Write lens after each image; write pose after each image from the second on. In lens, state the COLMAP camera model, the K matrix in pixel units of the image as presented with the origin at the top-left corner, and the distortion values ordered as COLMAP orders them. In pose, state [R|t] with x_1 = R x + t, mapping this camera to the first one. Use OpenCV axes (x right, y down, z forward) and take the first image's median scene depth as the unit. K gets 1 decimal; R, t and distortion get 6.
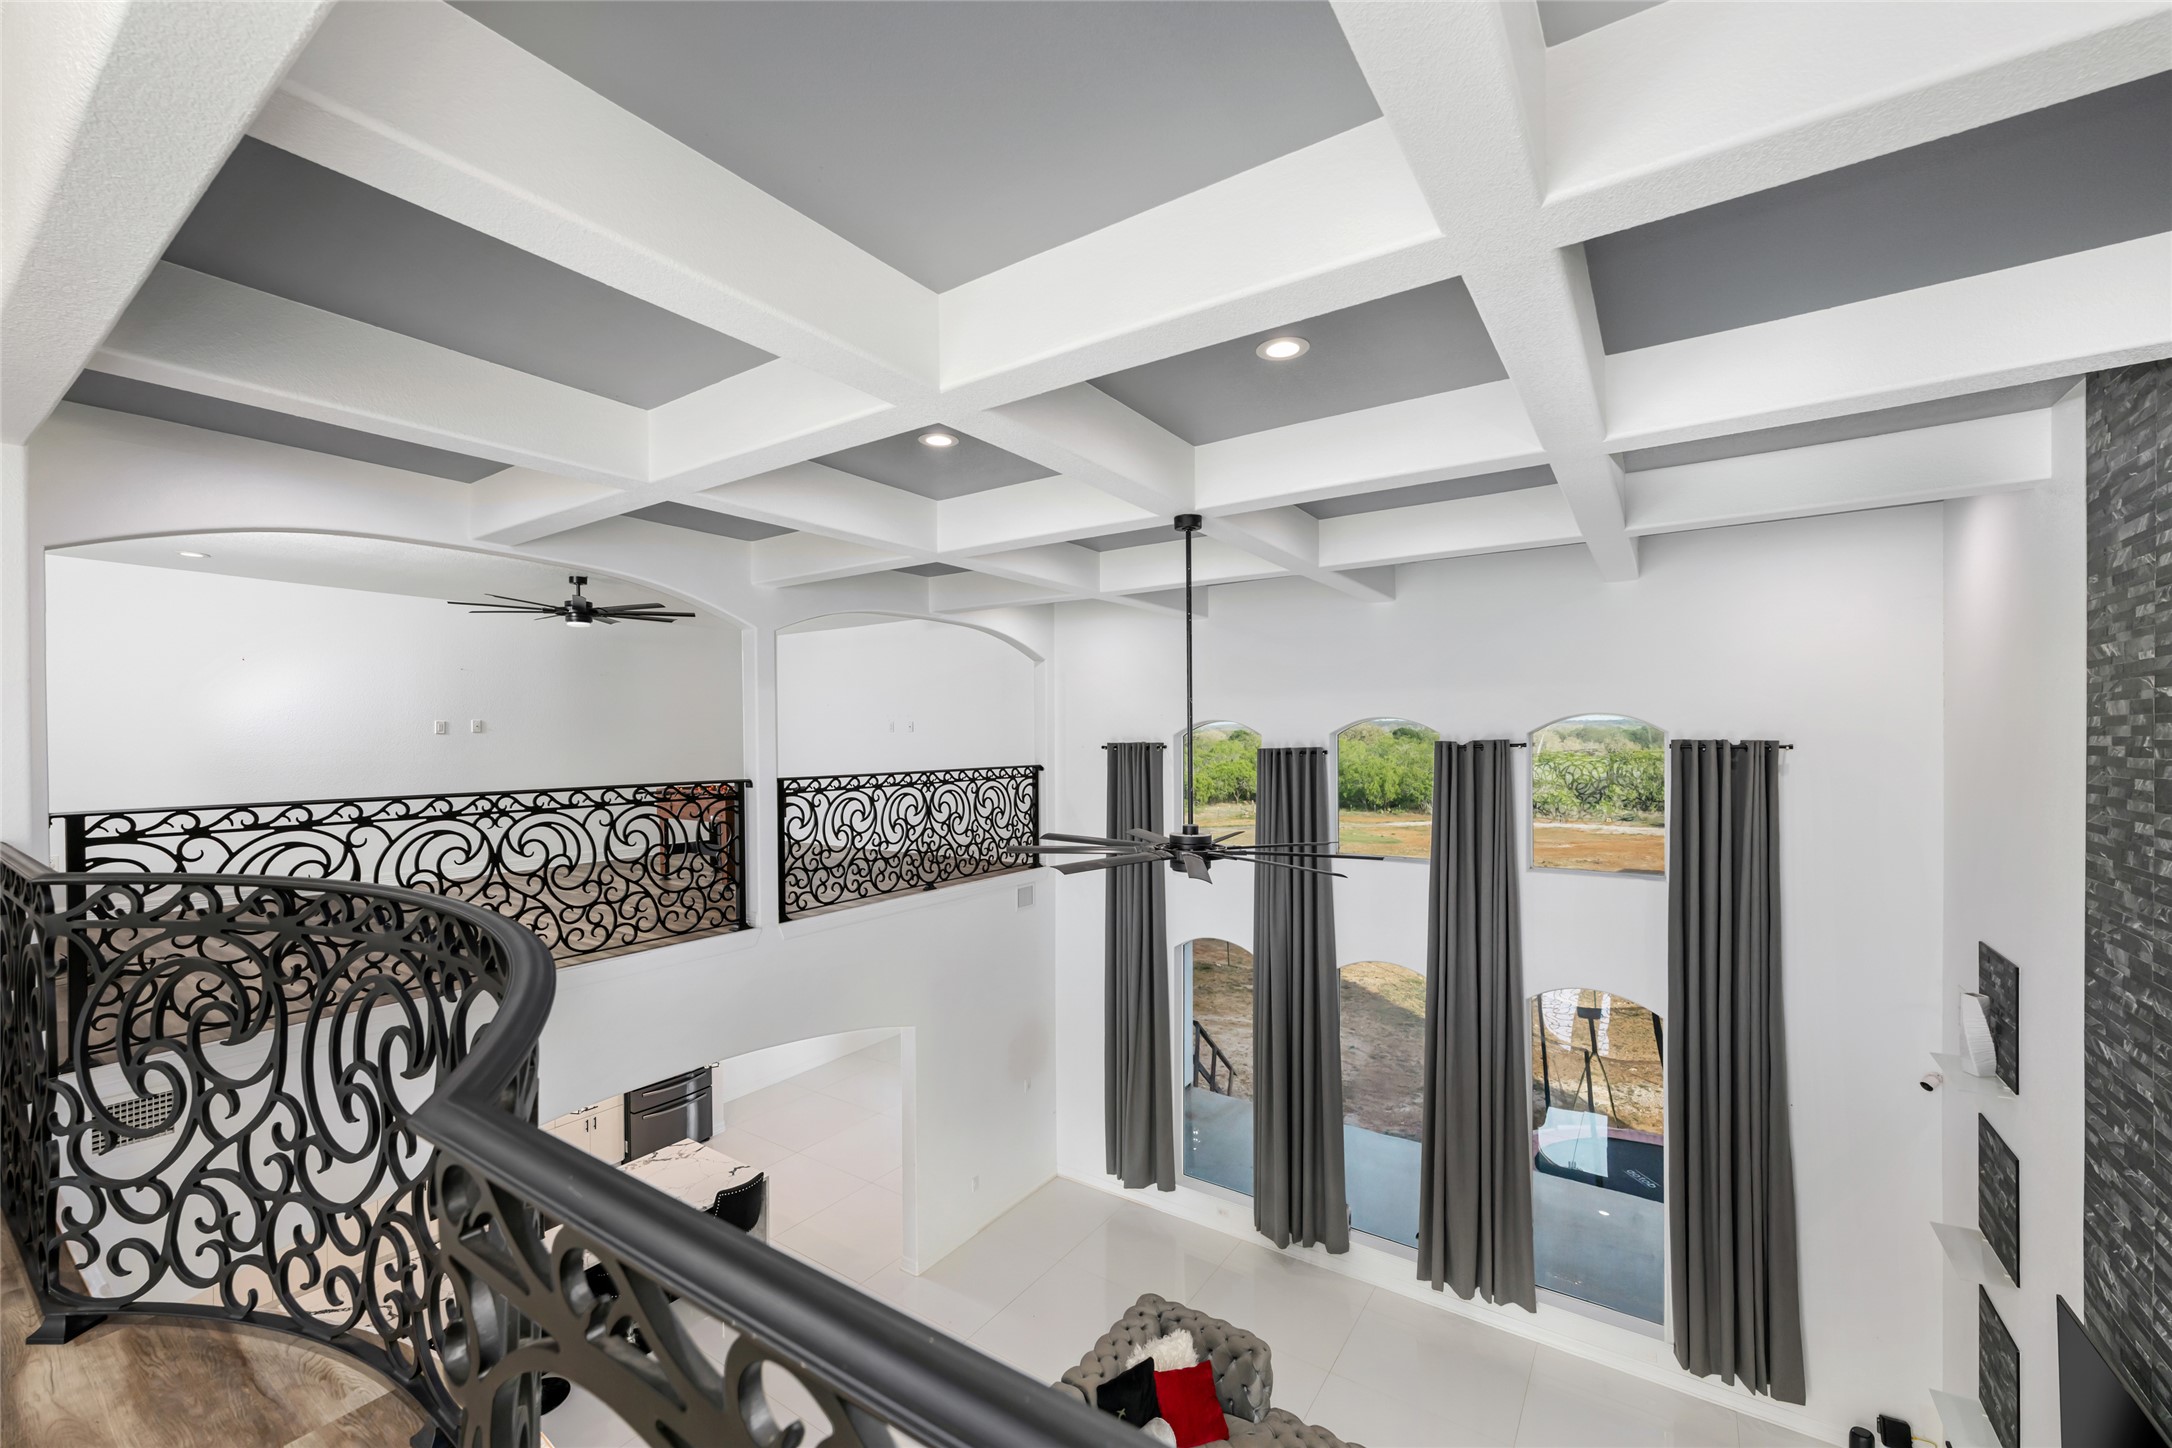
lens RADIAL K [[866.1, 0, 1076.9], [0, 866.1, 735.8], [0, 0, 1]] dist [-0.000534, -0.000028]
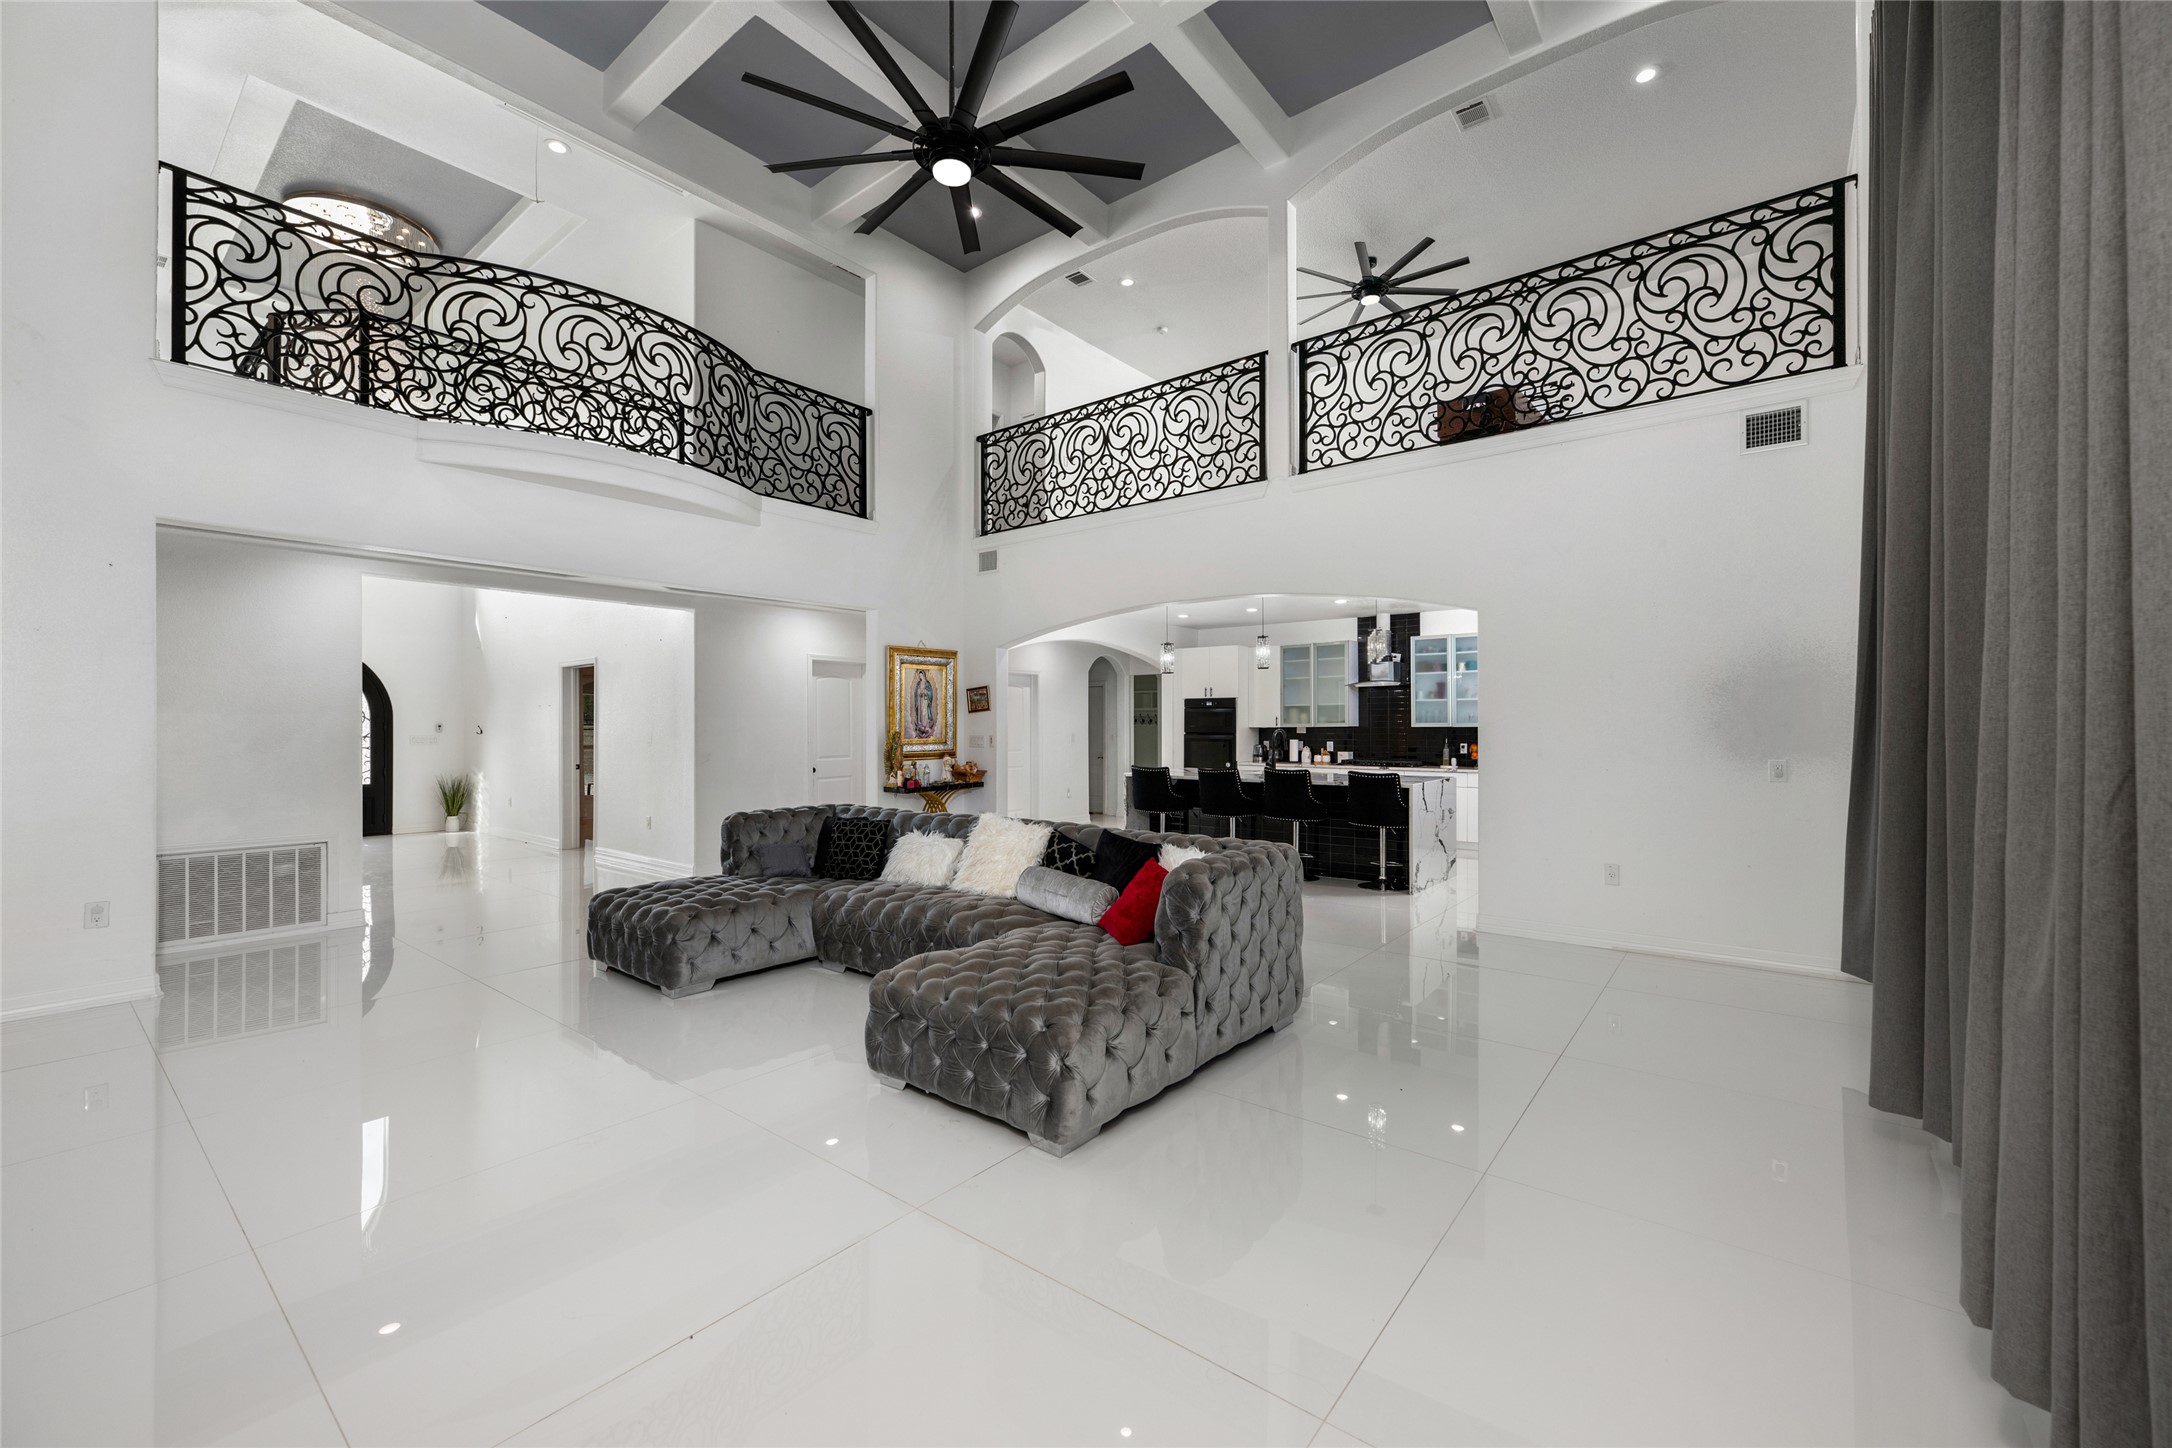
lens RADIAL K [[852.0, 0, 1086.0], [0, 852.0, 724.0], [0, 0, 1]] dist [0.000377, 0.000000]
pose [[-0.060075, 0.001023, -0.998193, 0.682911], [-0.000742, 0.999999, 0.001070, 0.501491], [0.998194, 0.000805, -0.060074, 0.795478]]
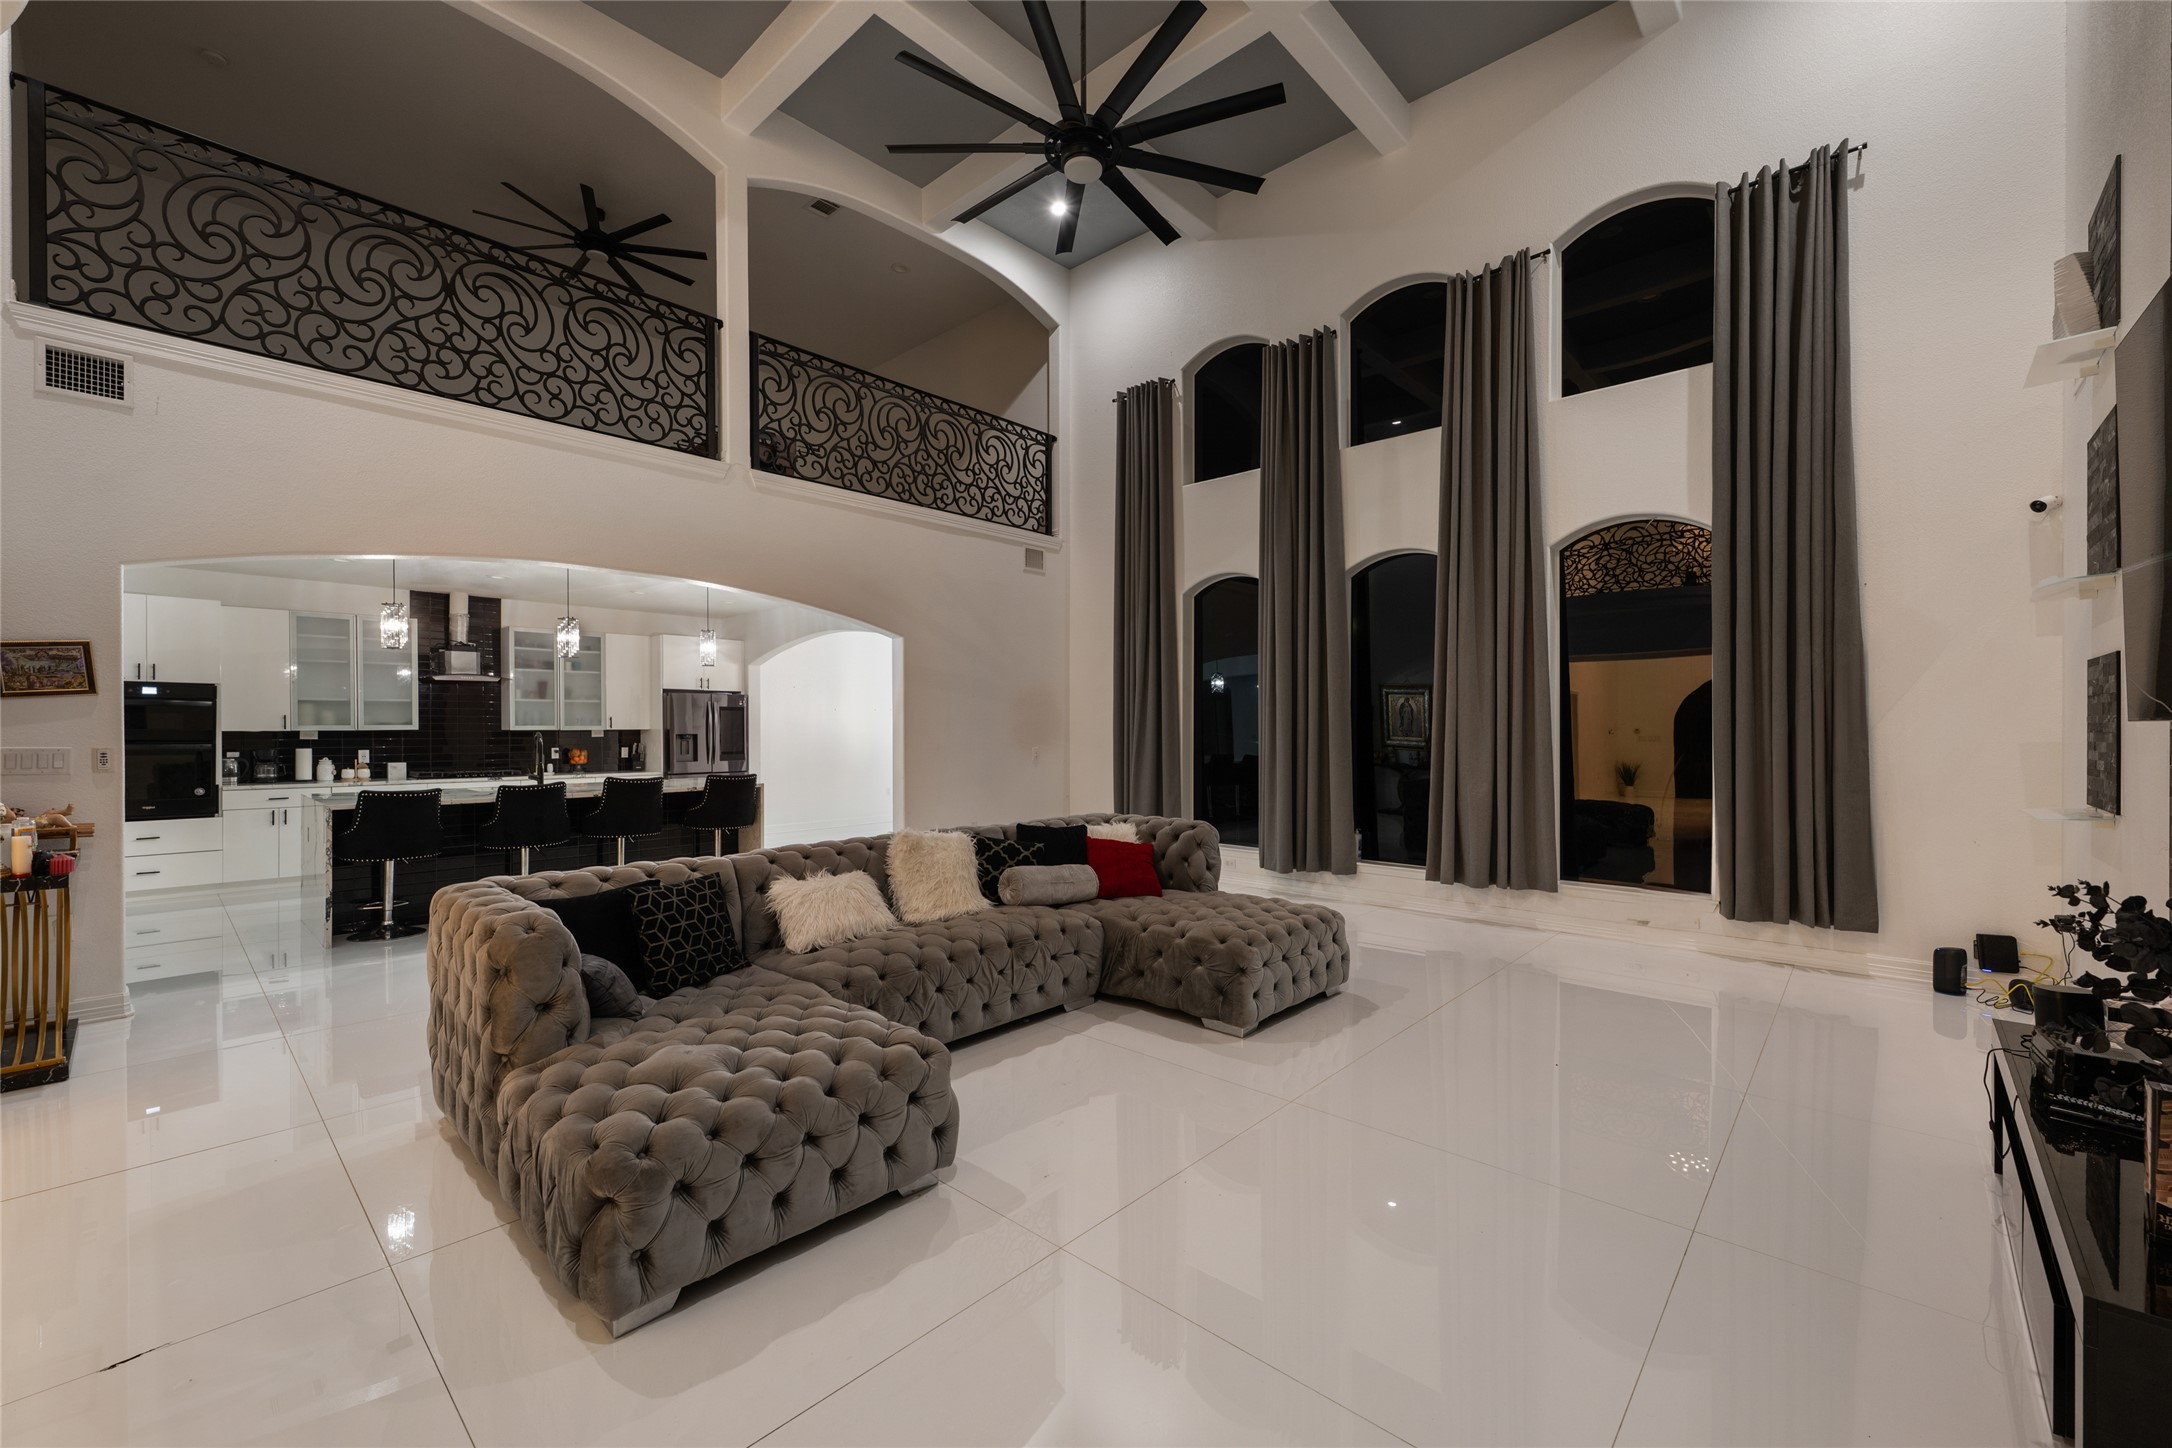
lens RADIAL K [[866.1, 0, 1076.9], [0, 866.1, 735.8], [0, 0, 1]] dist [-0.000534, -0.000028]
pose [[0.988580, 0.003314, -0.150660, 0.180645], [-0.002700, 0.999987, 0.004276, 0.508602], [0.150672, -0.003820, 0.988576, 0.057252]]
